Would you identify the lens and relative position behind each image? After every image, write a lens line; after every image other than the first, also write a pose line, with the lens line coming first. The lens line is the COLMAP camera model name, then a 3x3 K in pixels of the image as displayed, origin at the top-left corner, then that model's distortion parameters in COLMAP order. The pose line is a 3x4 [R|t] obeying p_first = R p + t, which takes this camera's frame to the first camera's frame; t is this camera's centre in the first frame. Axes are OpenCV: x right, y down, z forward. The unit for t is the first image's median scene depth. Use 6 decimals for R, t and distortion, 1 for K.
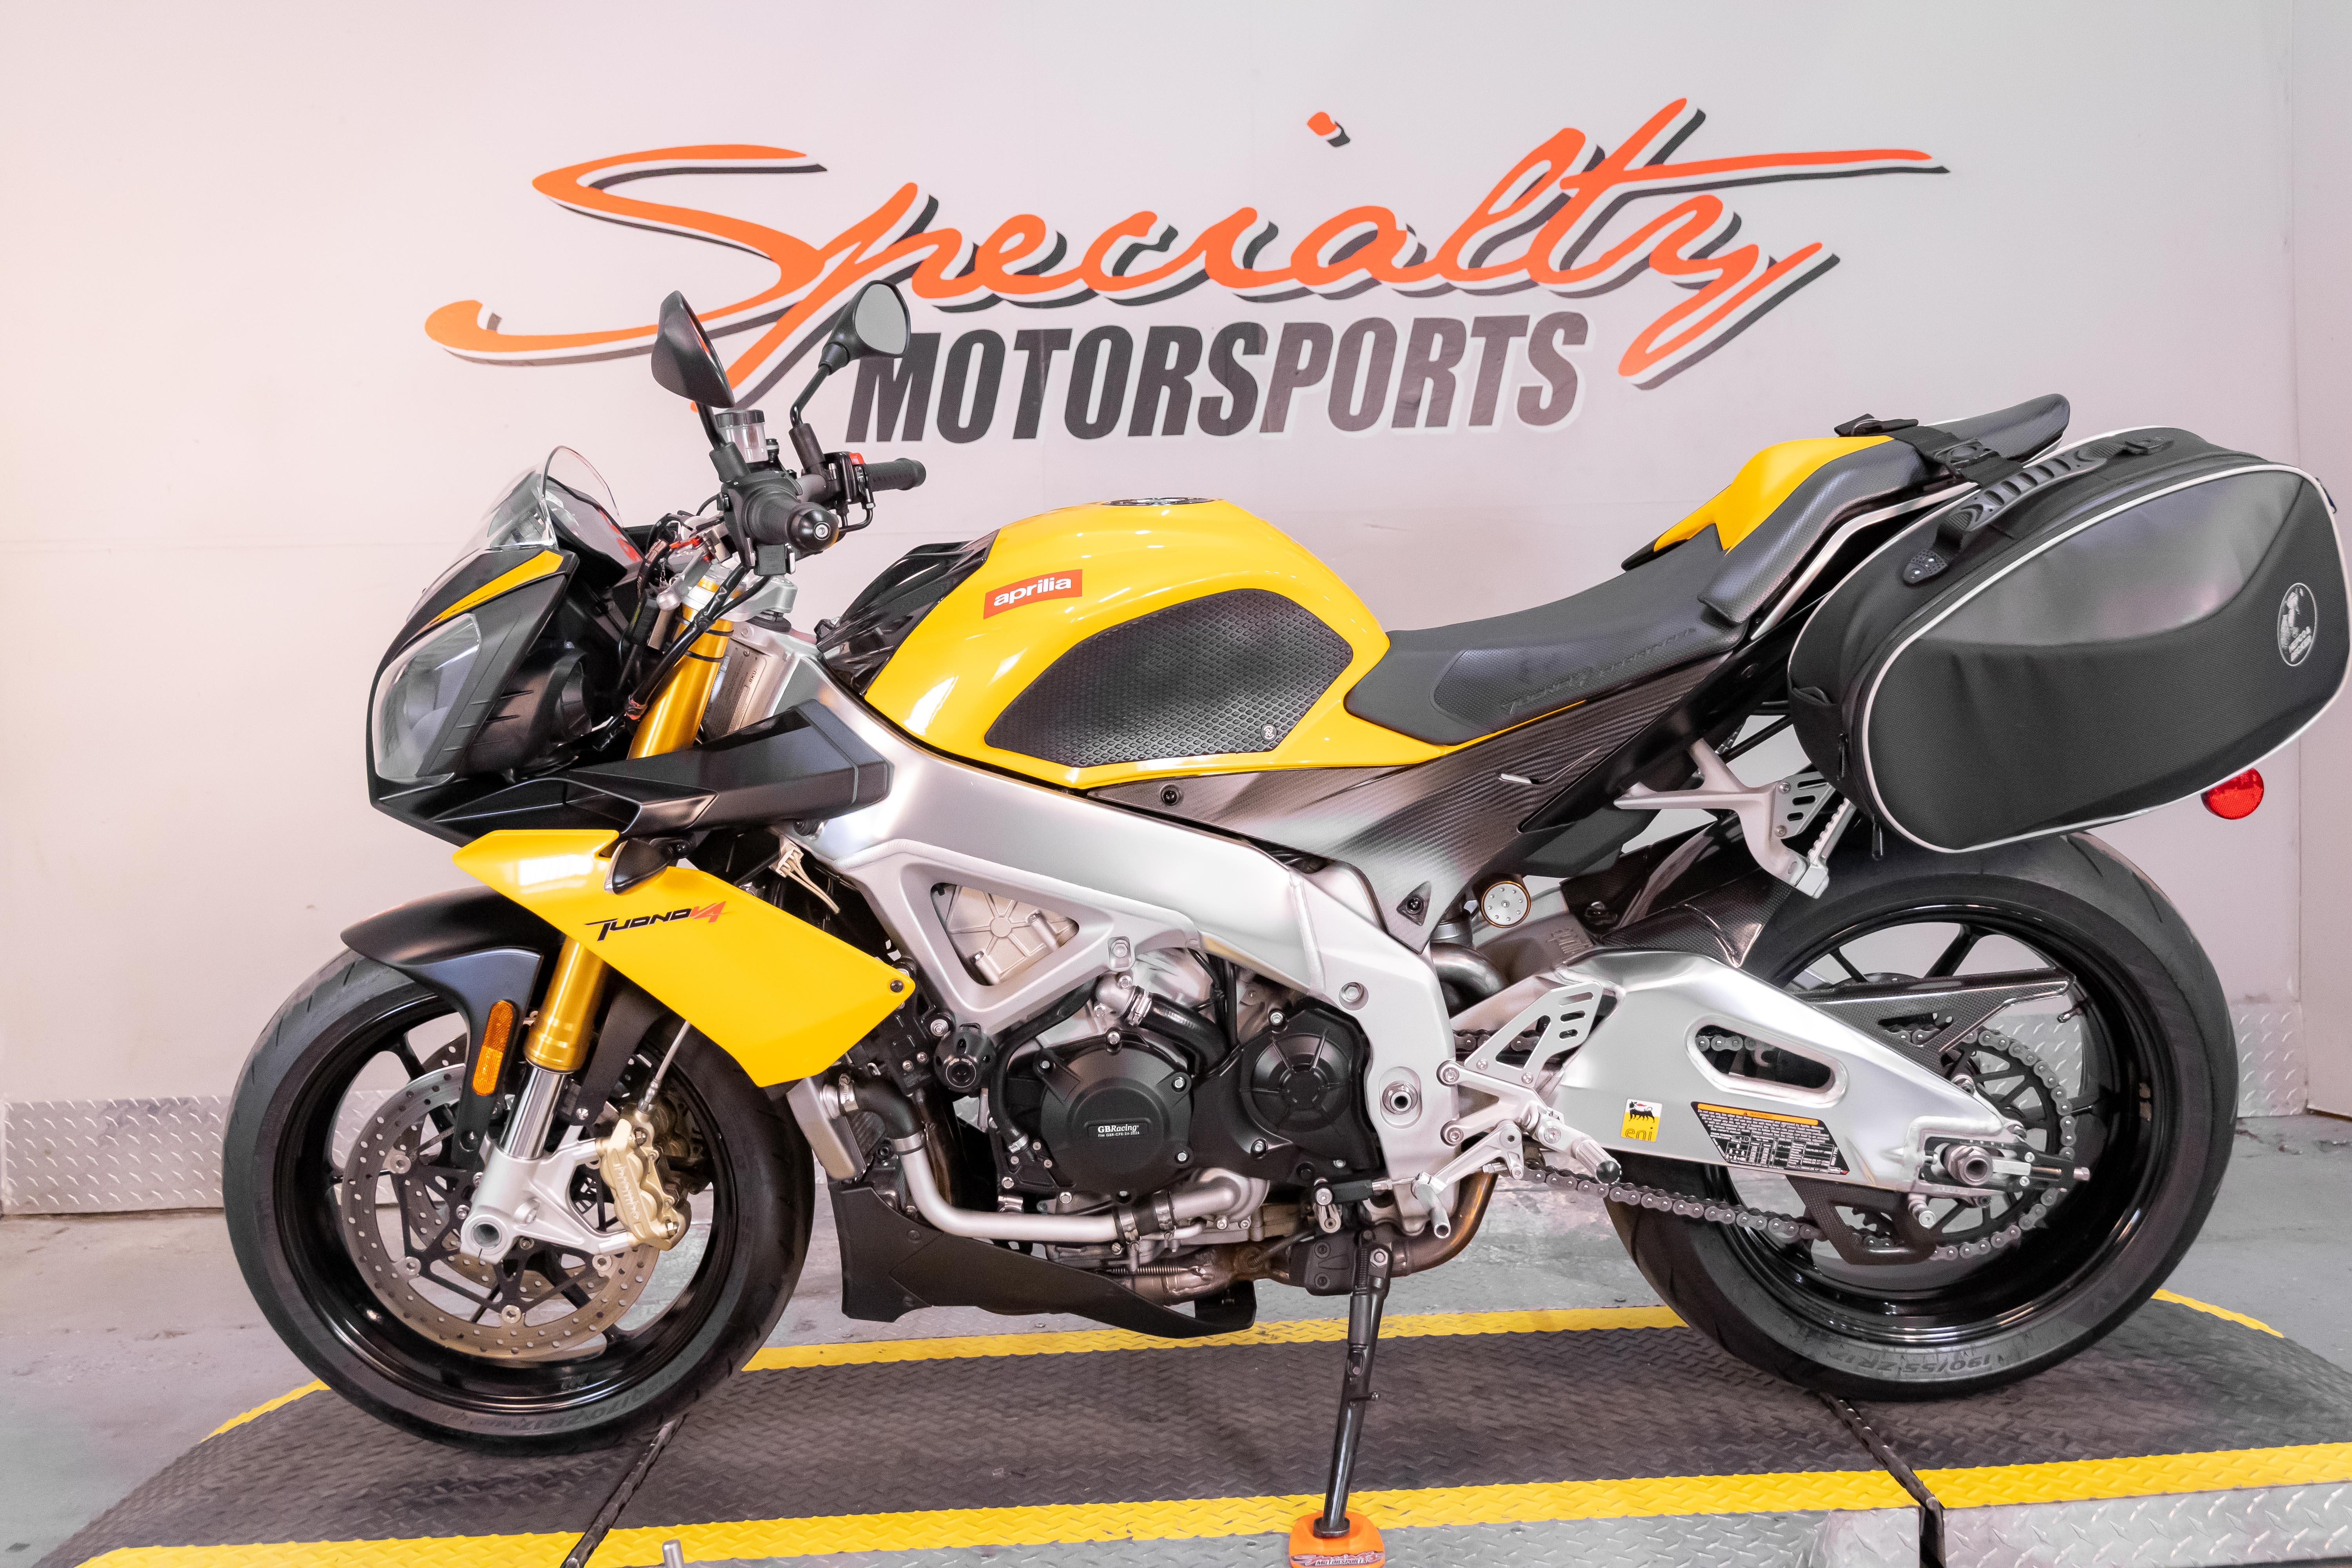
lens RADIAL K [[1913.6, 0, 1183.6], [0, 1913.6, 798.1], [0, 0, 1]] dist [0.010118, -0.009026]
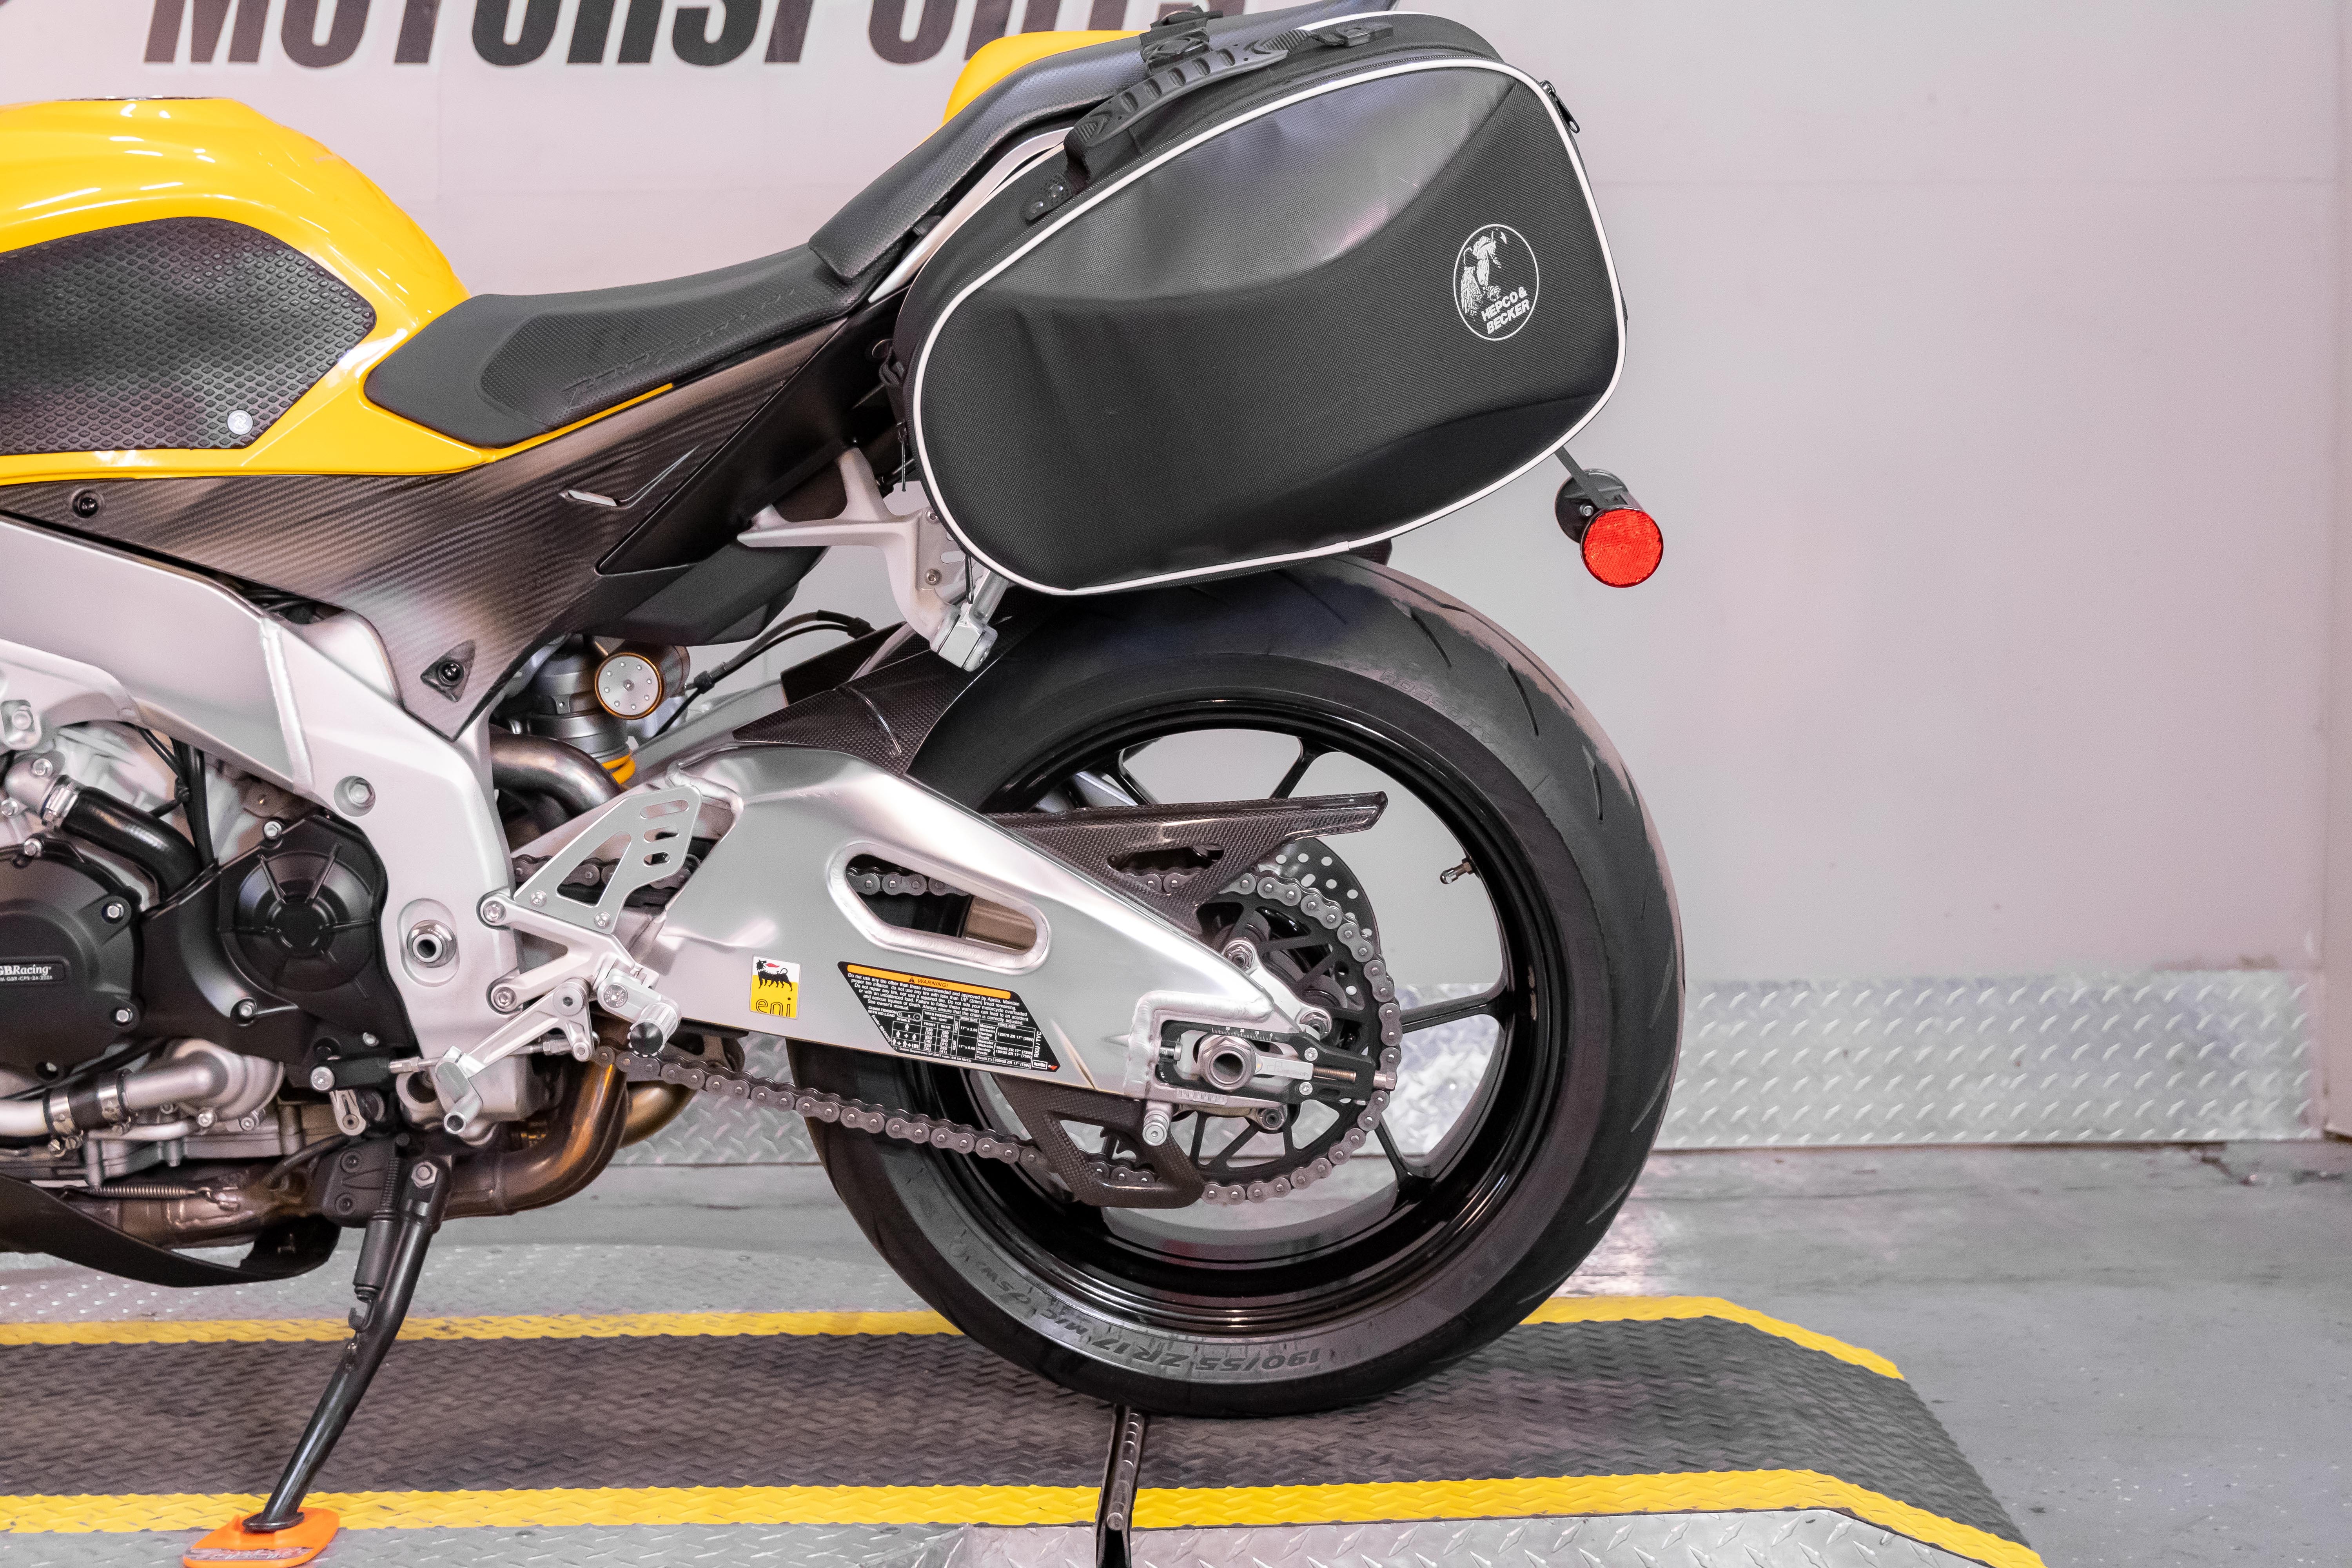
lens RADIAL K [[3107.3, 0, 1158.5], [0, 3107.3, 780.1], [0, 0, 1]] dist [0.011131, 0.000000]
pose [[0.999201, 0.029208, -0.027297, 0.411082], [-0.028745, 0.999439, 0.017180, 0.067489], [0.027783, -0.016381, 0.999480, -0.148562]]
